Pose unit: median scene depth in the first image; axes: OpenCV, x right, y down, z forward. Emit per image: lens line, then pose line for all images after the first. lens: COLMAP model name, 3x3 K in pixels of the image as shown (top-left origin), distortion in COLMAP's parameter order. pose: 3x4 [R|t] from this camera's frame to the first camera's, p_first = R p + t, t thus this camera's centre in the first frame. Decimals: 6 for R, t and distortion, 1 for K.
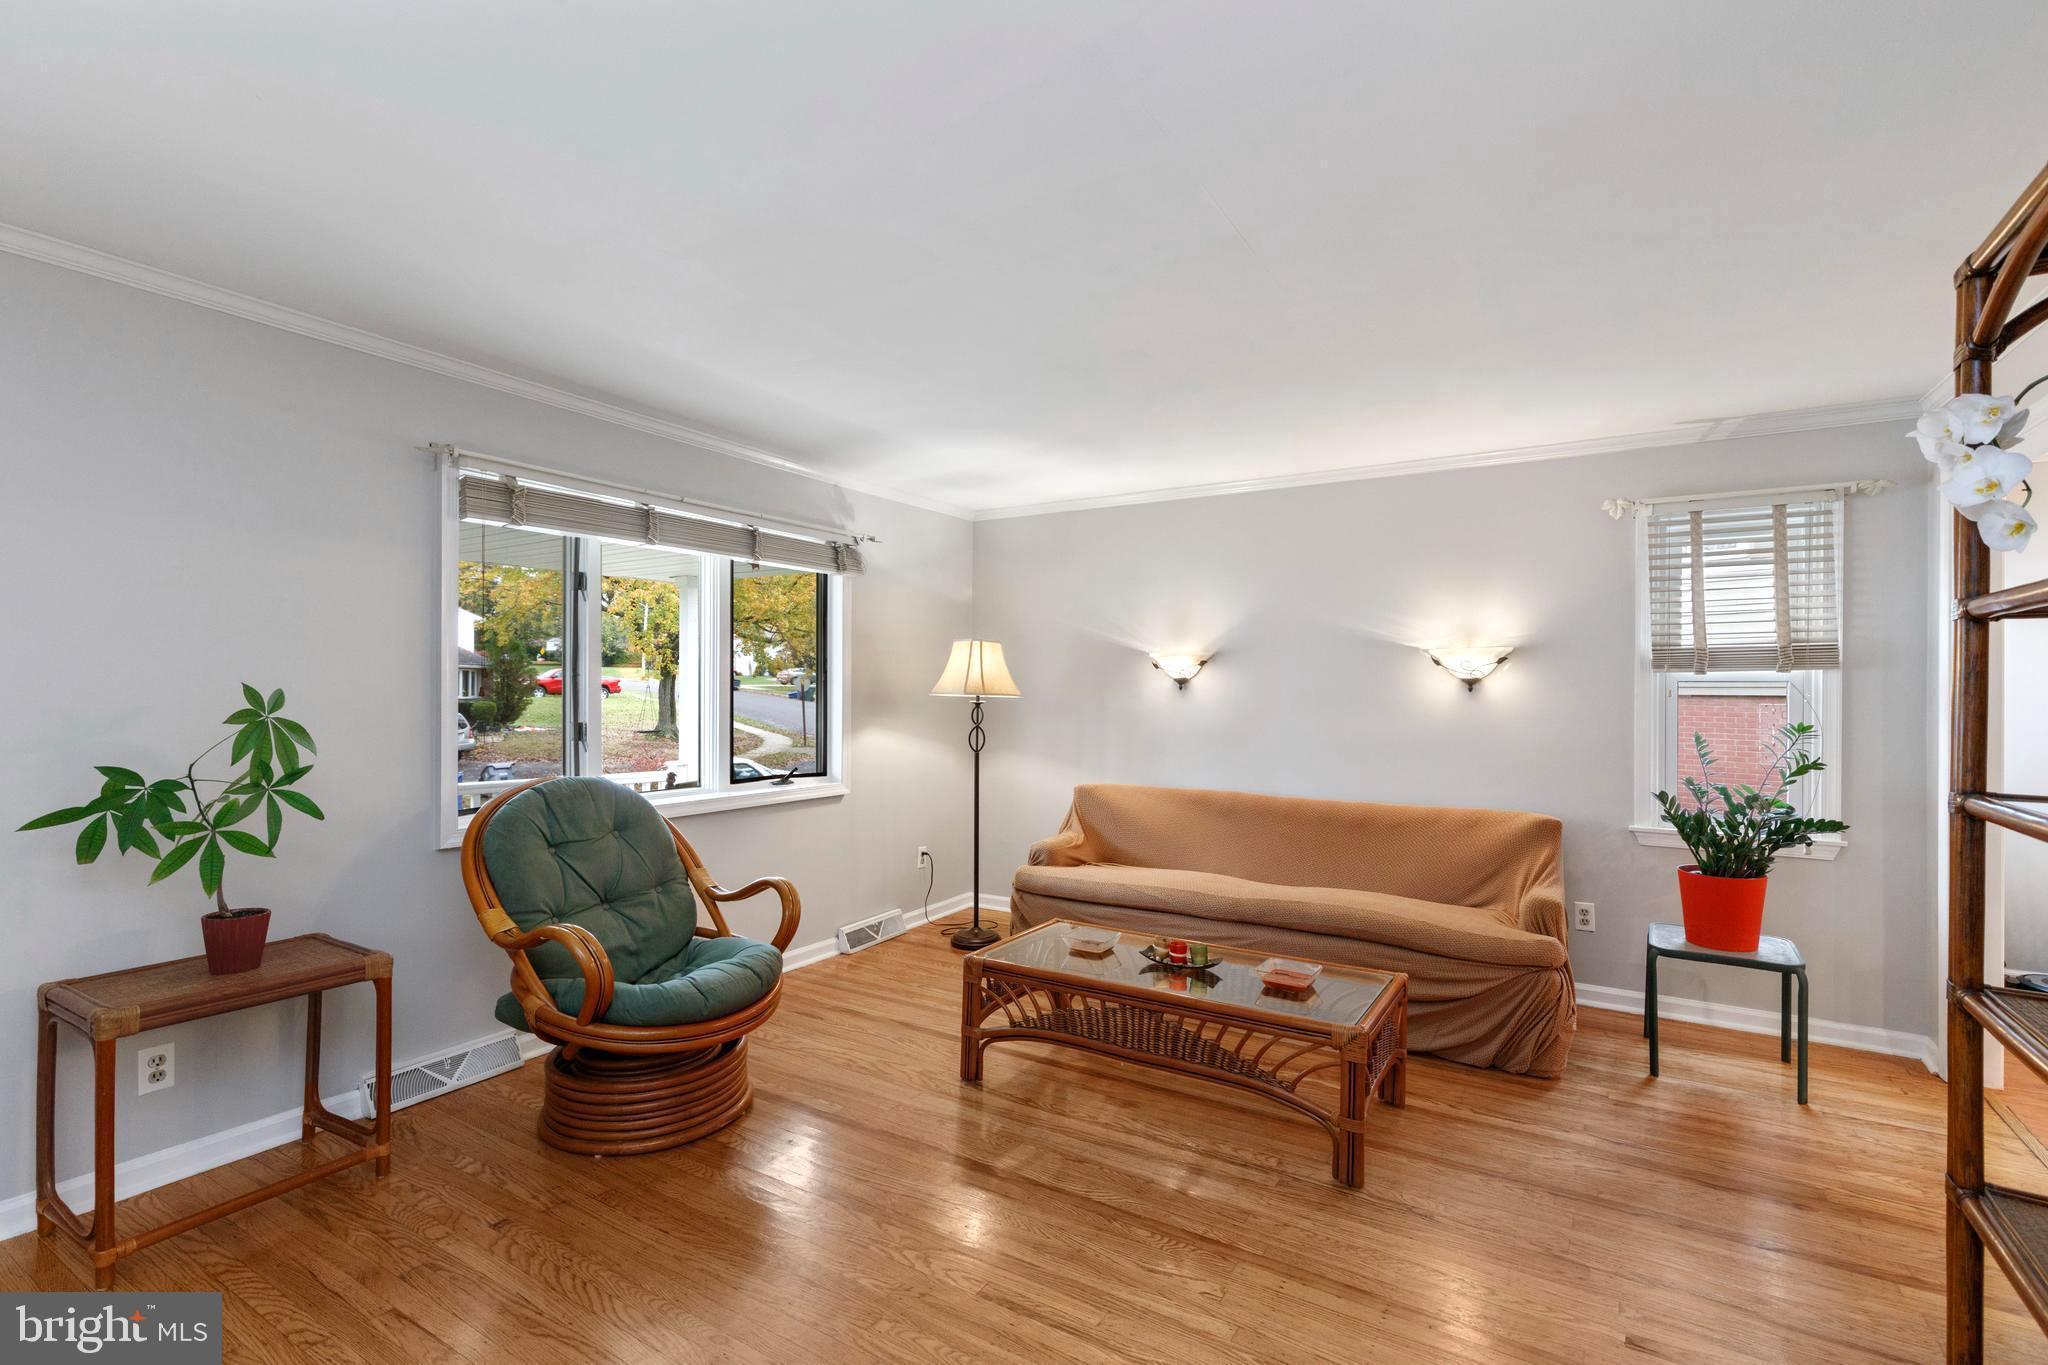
lens RADIAL K [[928.6, 0, 1031.1], [0, 928.6, 699.6], [0, 0, 1]] dist [0.014621, 0.000085]
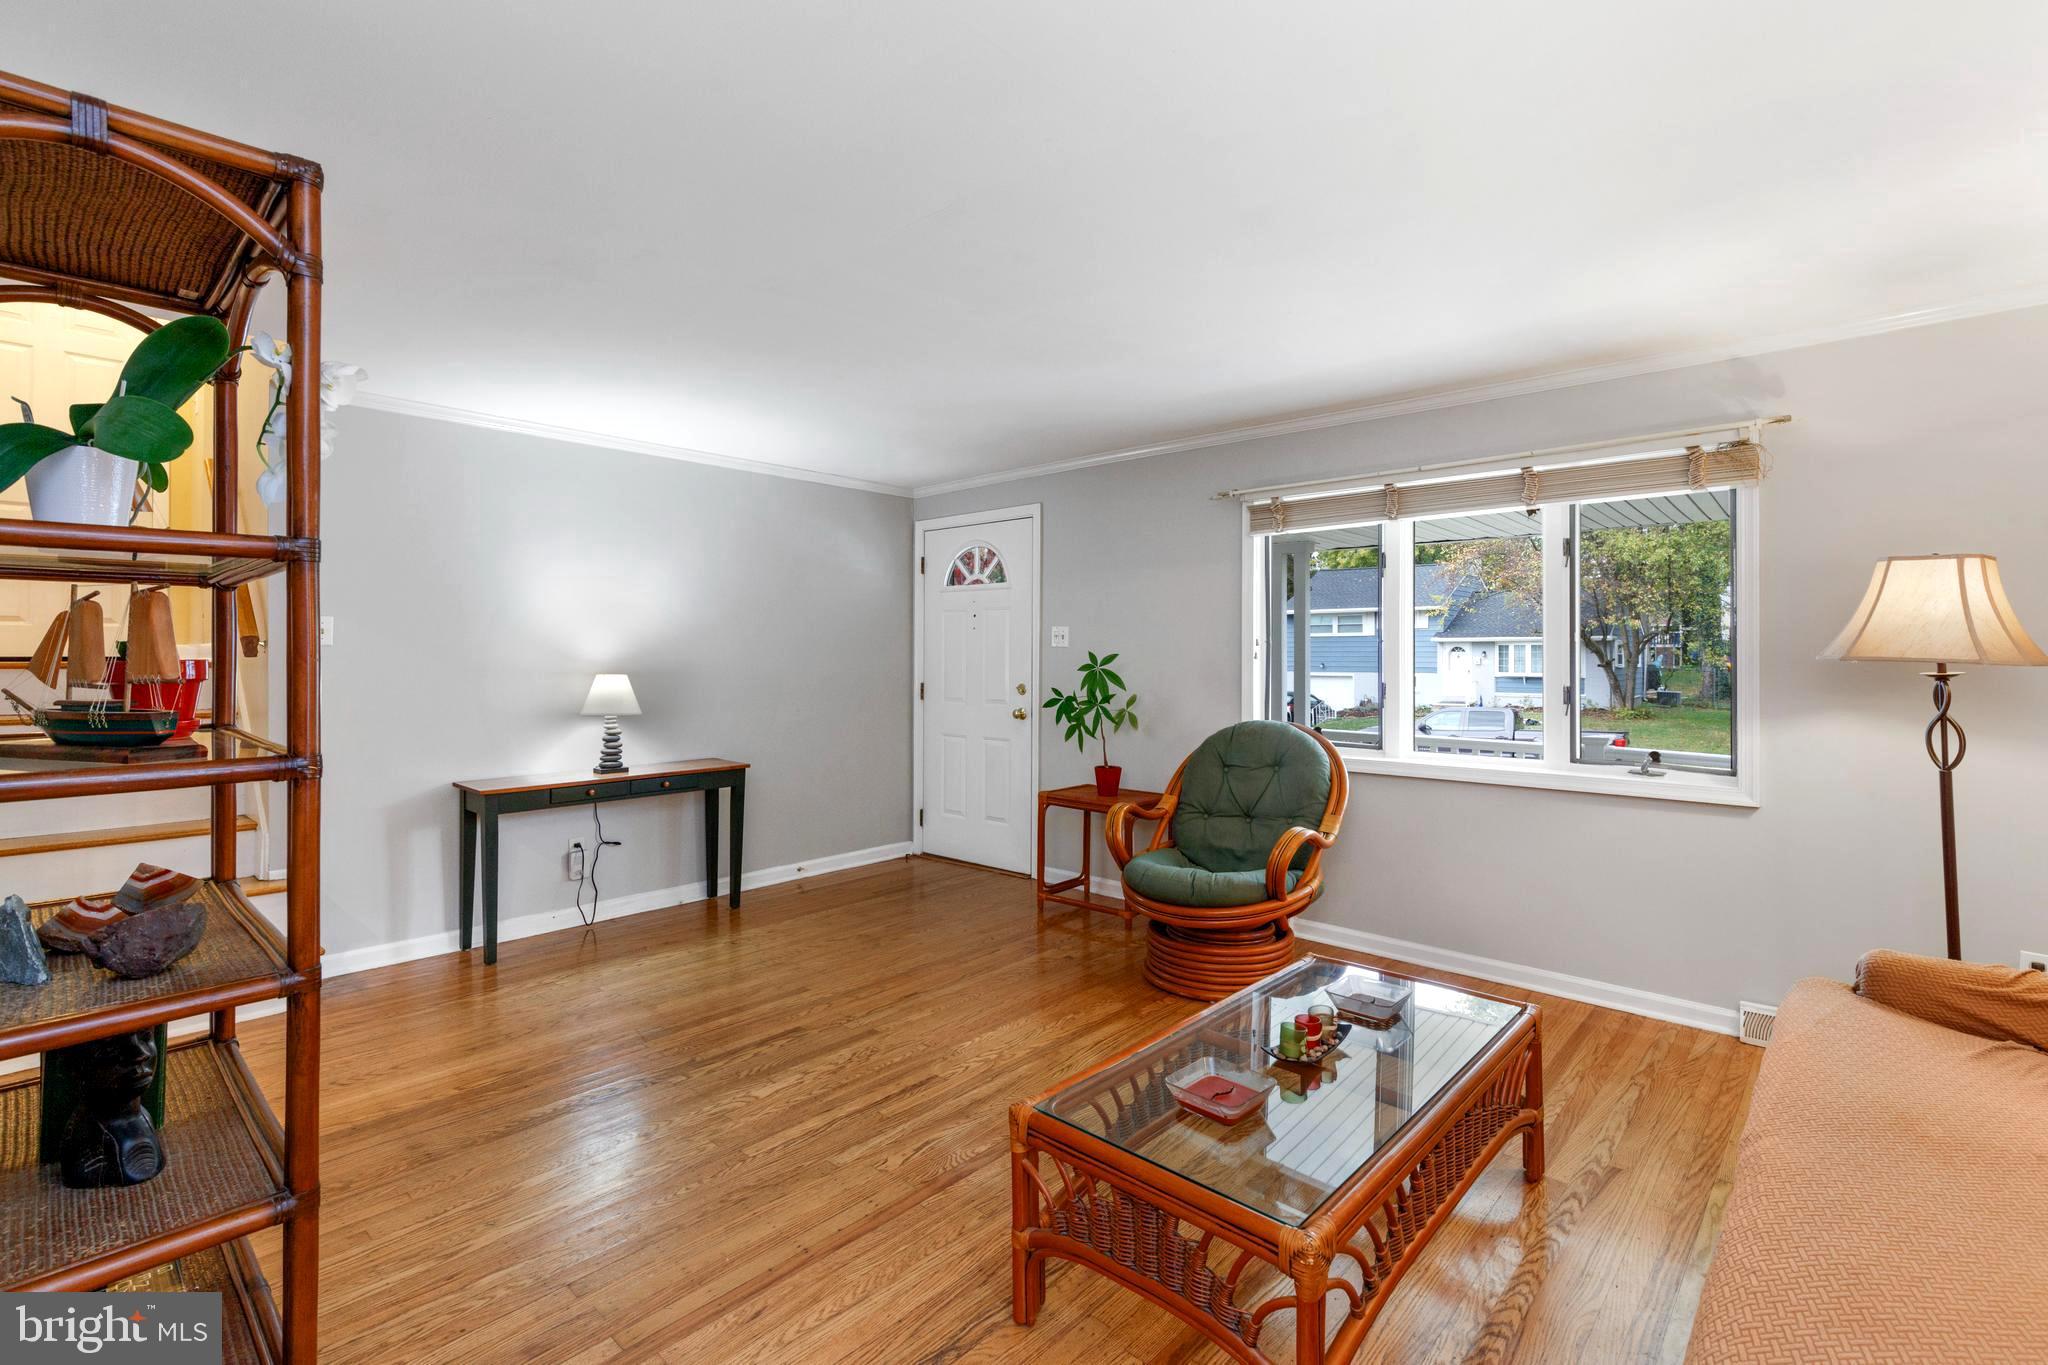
lens RADIAL K [[934.1, 0, 1025.8], [0, 934.1, 656.4], [0, 0, 1]] dist [0.009548, -0.000117]
pose [[-0.185551, -0.008053, -0.982602, 0.829504], [-0.013236, 0.999896, -0.005695, 0.004473], [0.982545, 0.011949, -0.185639, 0.875121]]
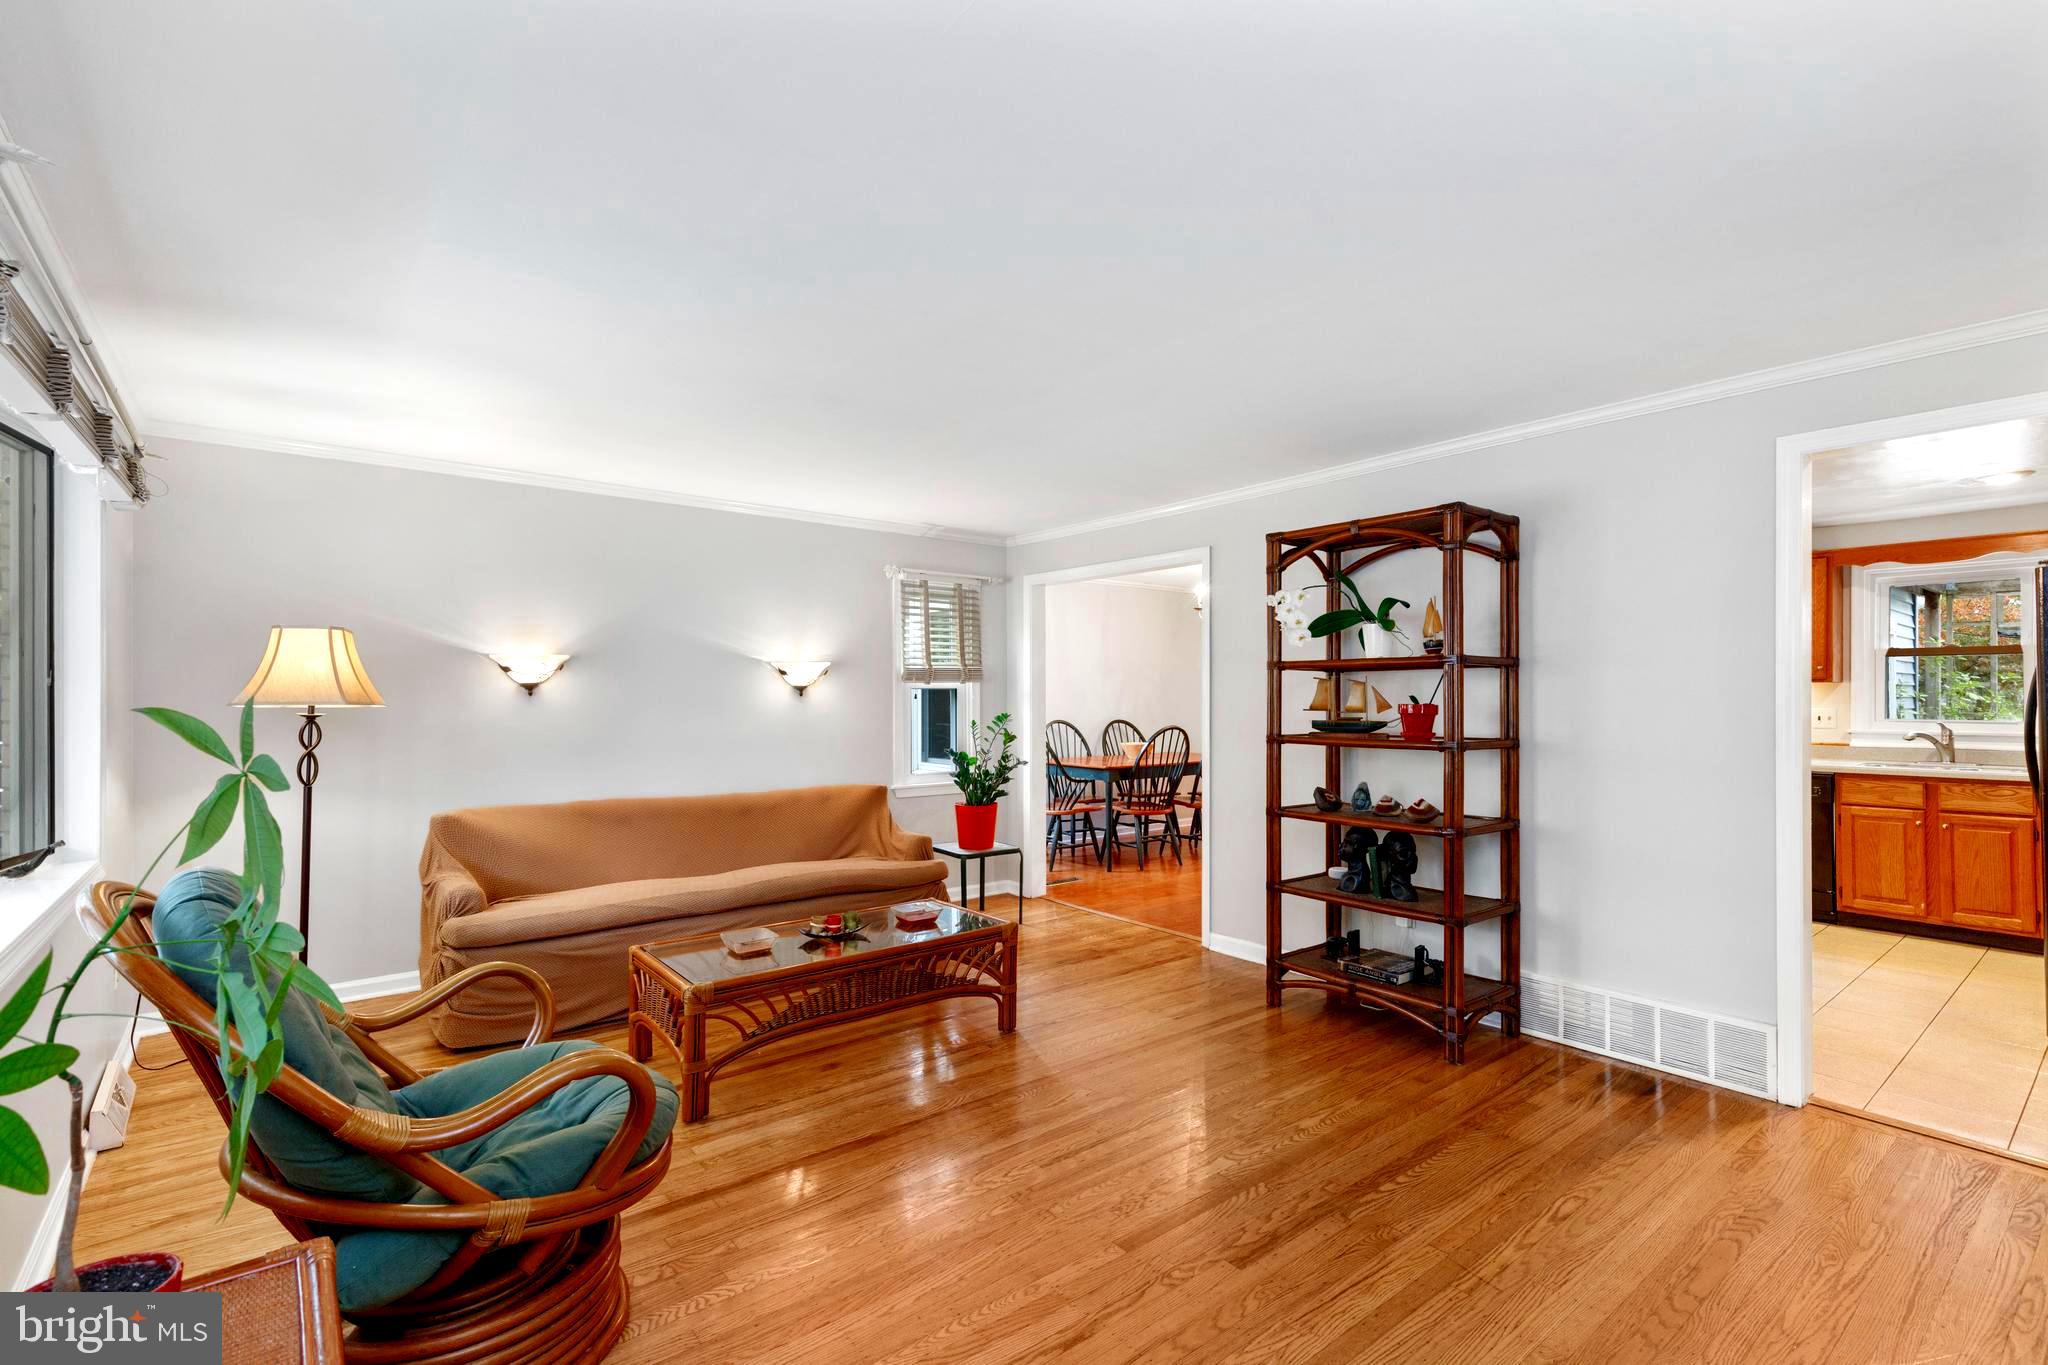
lens RADIAL K [[917.7, 0, 1023.8], [0, 917.7, 696.0], [0, 0, 1]] dist [0.004836, -0.000137]
pose [[0.340485, -0.005848, 0.940232, -0.788317], [0.011170, 0.999935, 0.002174, -0.010228], [-0.940183, 0.009762, 0.340529, 0.369515]]
